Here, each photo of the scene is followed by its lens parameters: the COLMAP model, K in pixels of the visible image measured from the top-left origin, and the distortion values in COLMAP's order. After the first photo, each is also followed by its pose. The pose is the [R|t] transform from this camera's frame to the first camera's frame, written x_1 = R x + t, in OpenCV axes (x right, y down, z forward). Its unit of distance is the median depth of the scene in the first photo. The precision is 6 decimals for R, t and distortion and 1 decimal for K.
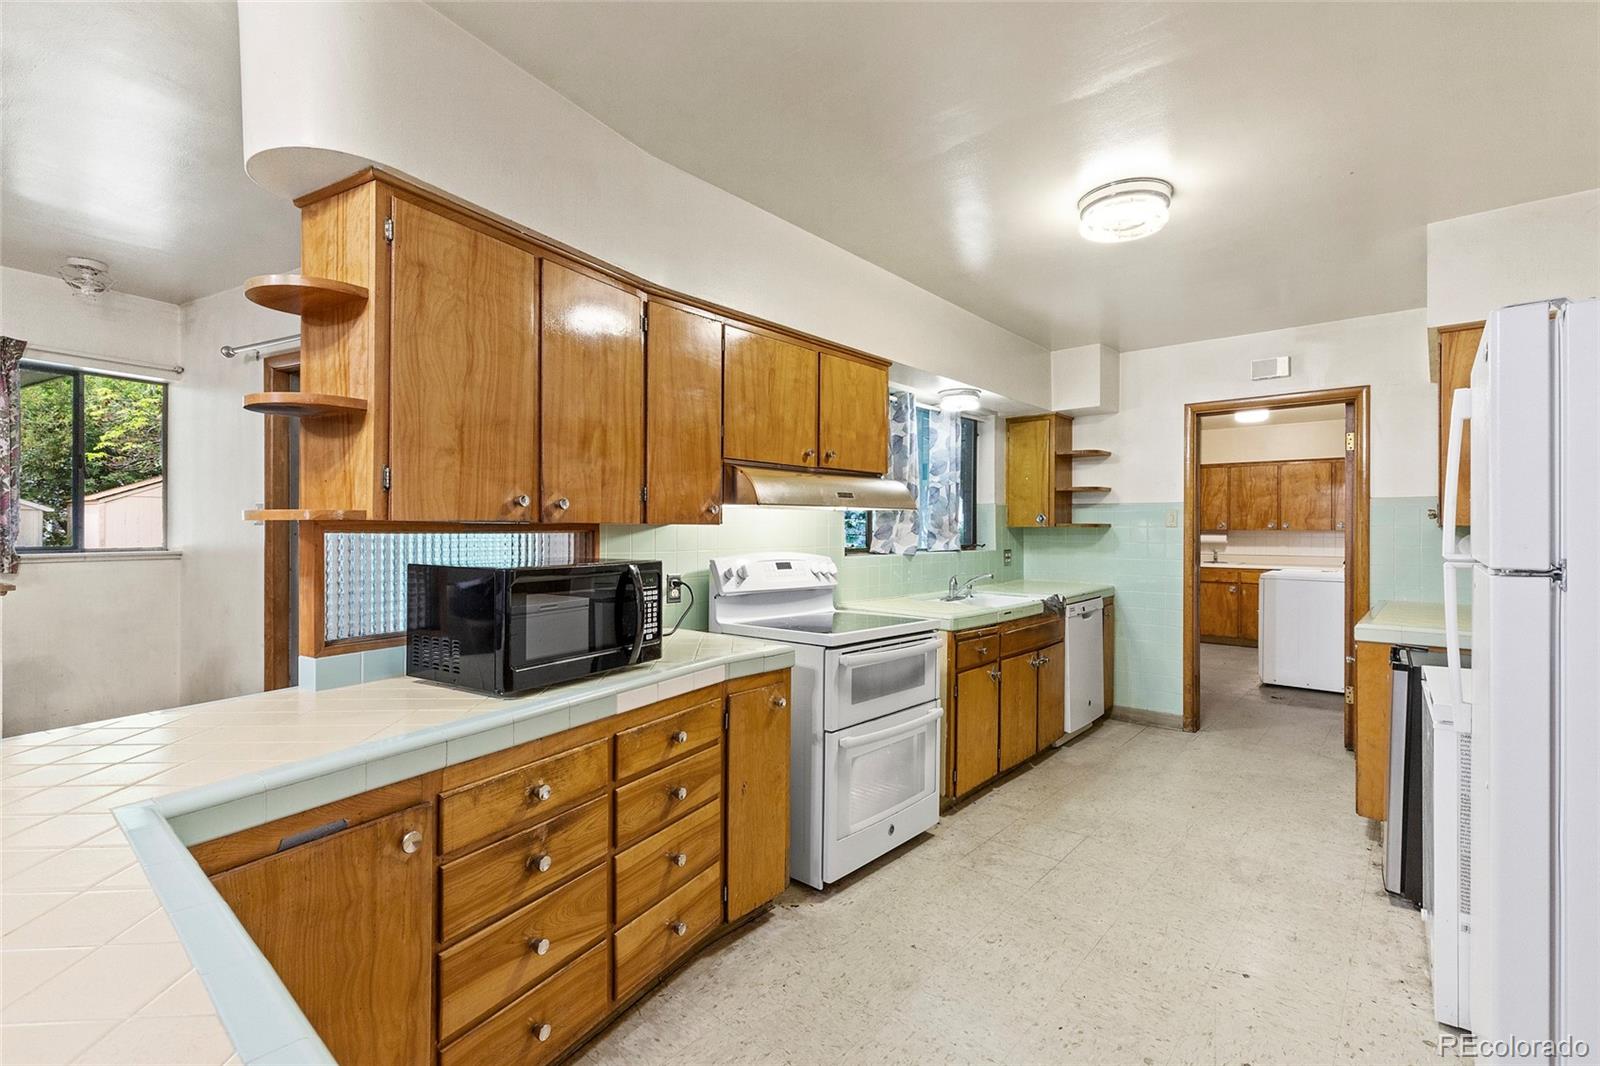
lens RADIAL K [[723.6, 0, 793.7], [0, 723.6, 527.7], [0, 0, 1]] dist [-0.000351, 0.000051]
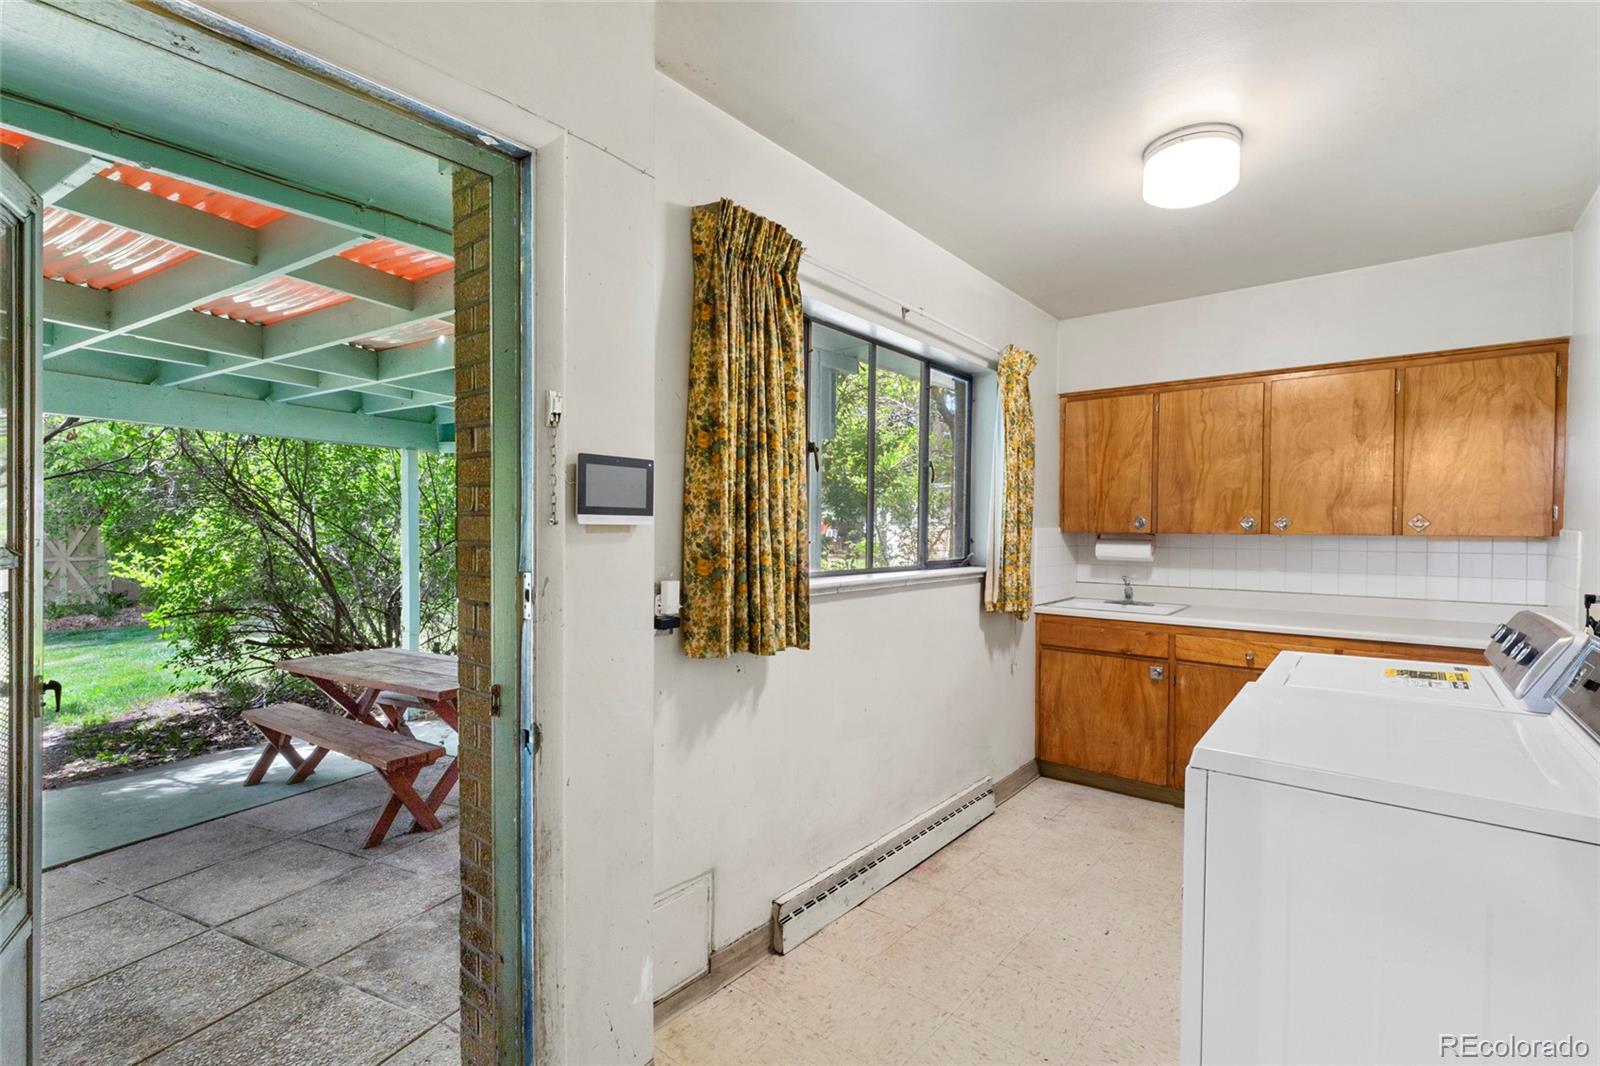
lens RADIAL K [[723.6, 0, 795.8], [0, 723.6, 537.0], [0, 0, 1]] dist [-0.000351, 0.000051]
pose [[0.999629, 0.003036, 0.027055, 0.627580], [-0.003389, 0.999909, 0.013033, 0.000580], [-0.027013, -0.013120, 0.999549, 0.953165]]
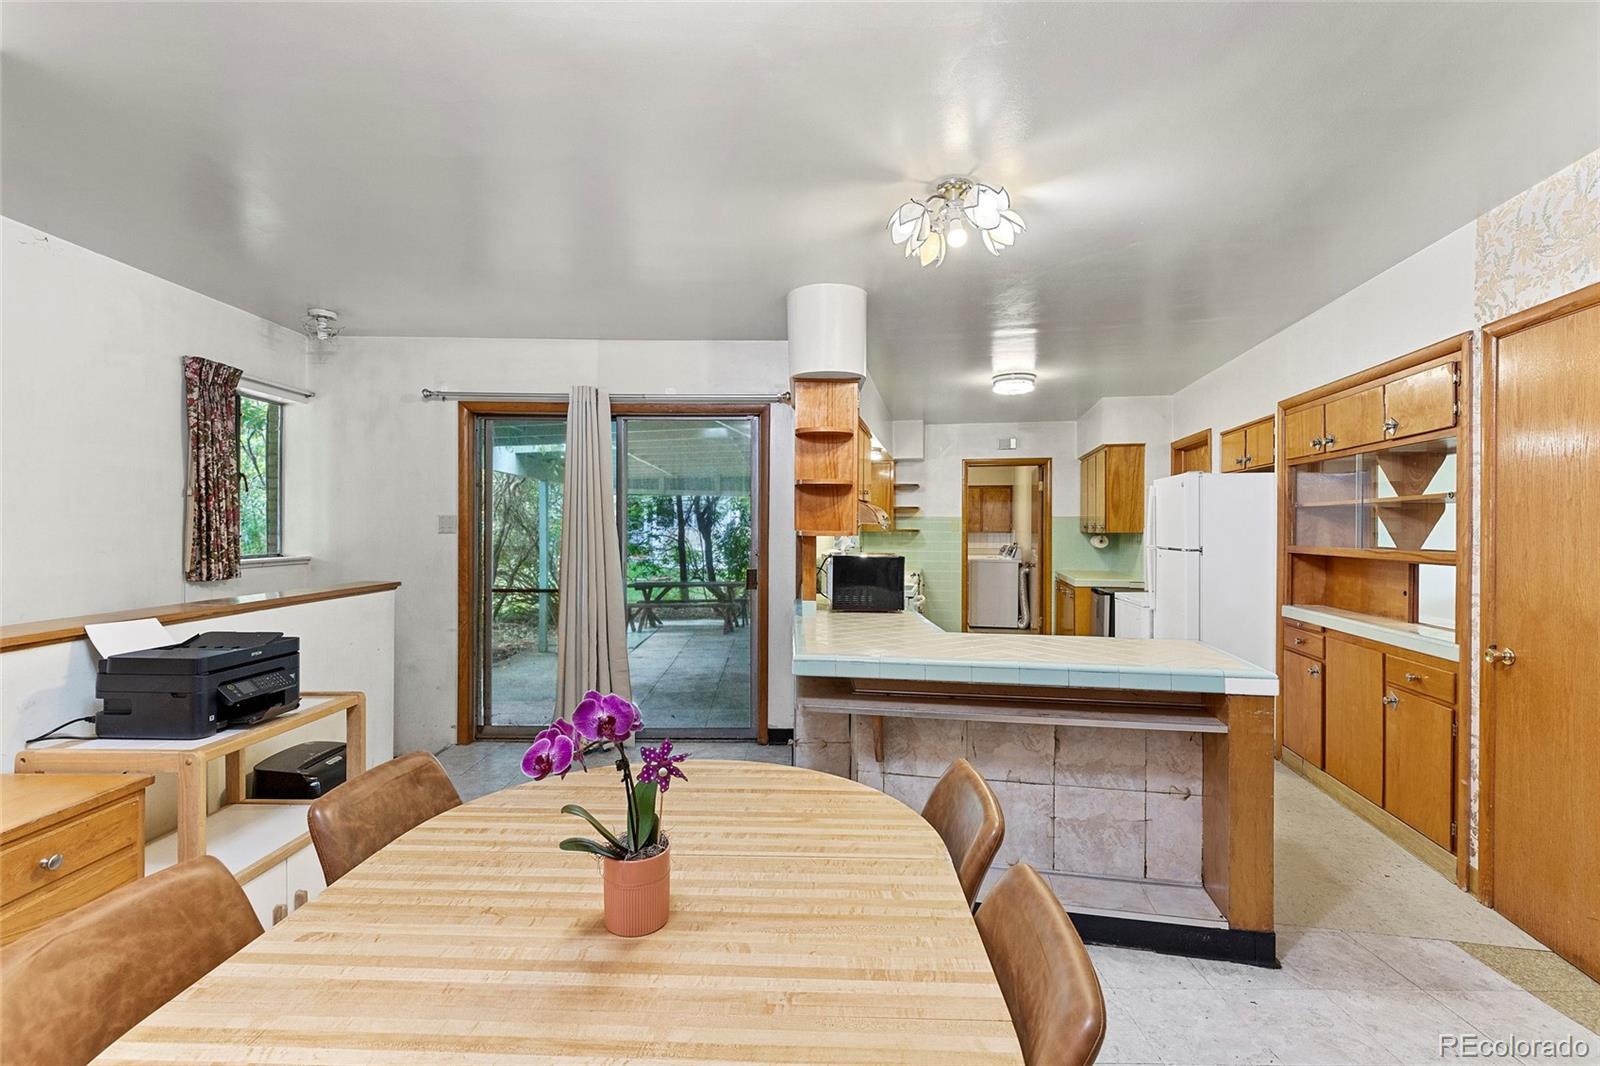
lens RADIAL K [[723.6, 0, 795.3], [0, 723.6, 529.2], [0, 0, 1]] dist [-0.000351, 0.000051]
pose [[0.872224, -0.001559, 0.489105, -0.595295], [-0.000836, 0.999989, 0.004679, -0.012962], [-0.489107, -0.004490, 0.872212, -0.275750]]
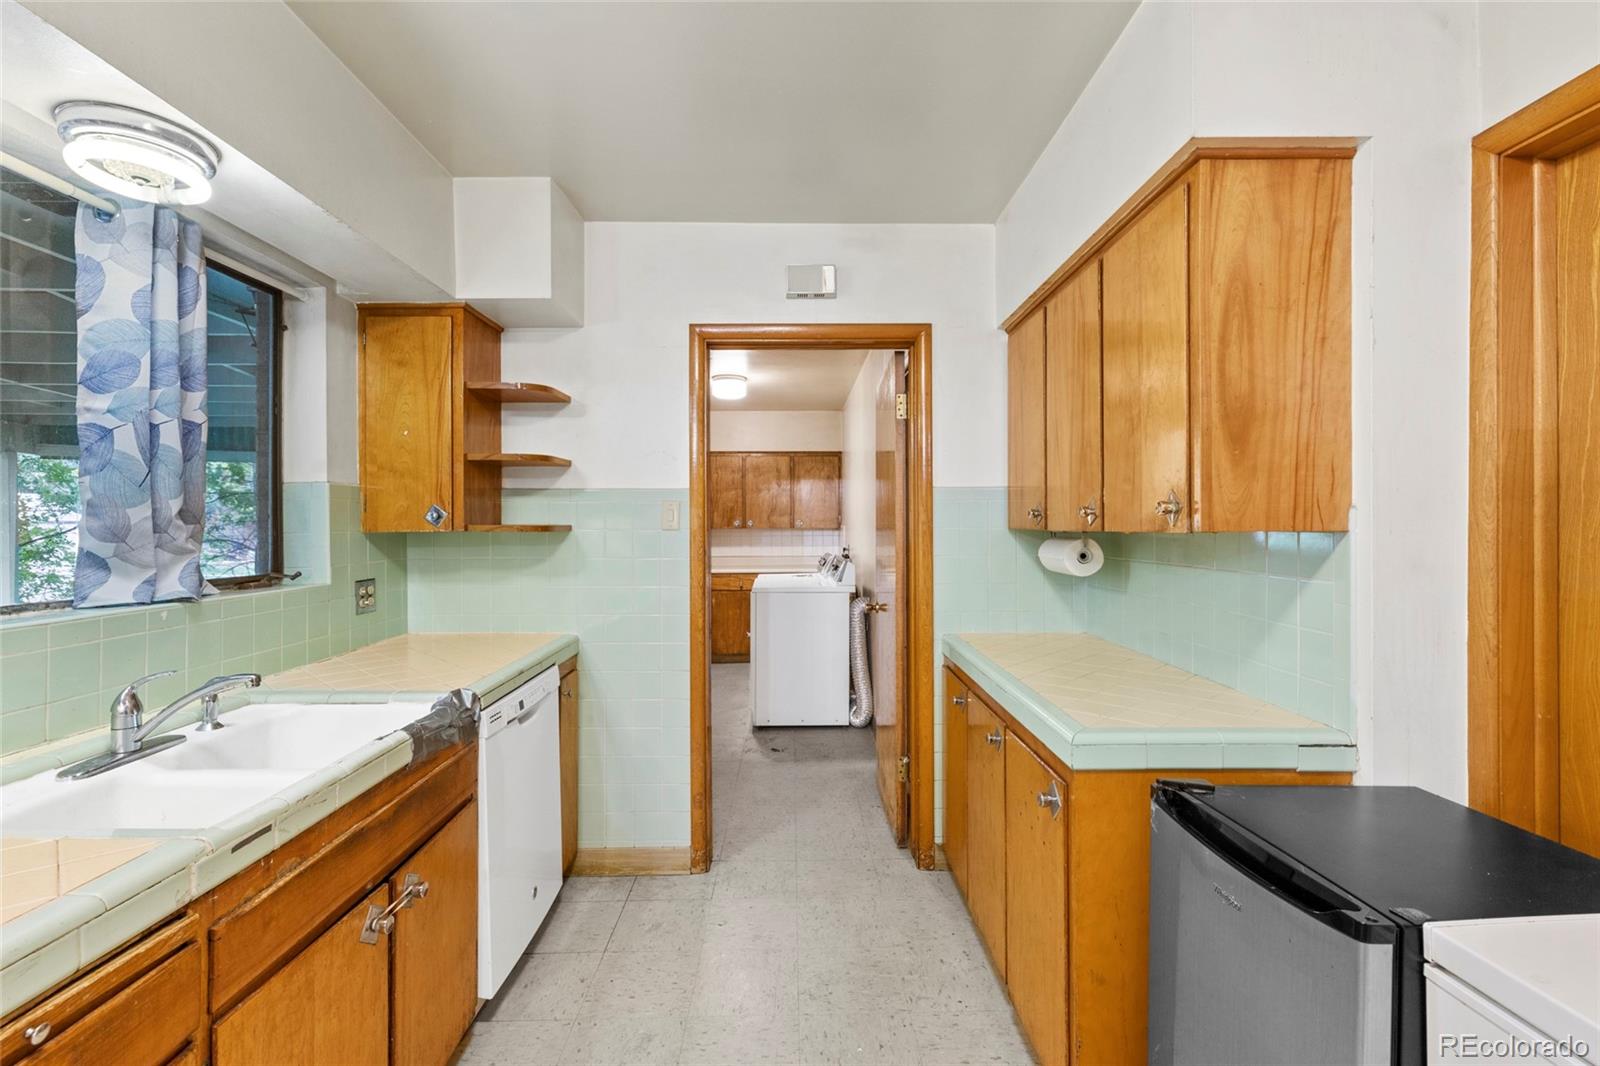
lens RADIAL K [[723.6, 0, 810.1], [0, 723.6, 524.2], [0, 0, 1]] dist [-0.000351, 0.000051]
pose [[0.733412, -0.005656, 0.679761, 0.193053], [0.005377, 0.999982, 0.002519, -0.006369], [-0.679763, 0.001807, 0.733429, 0.463036]]
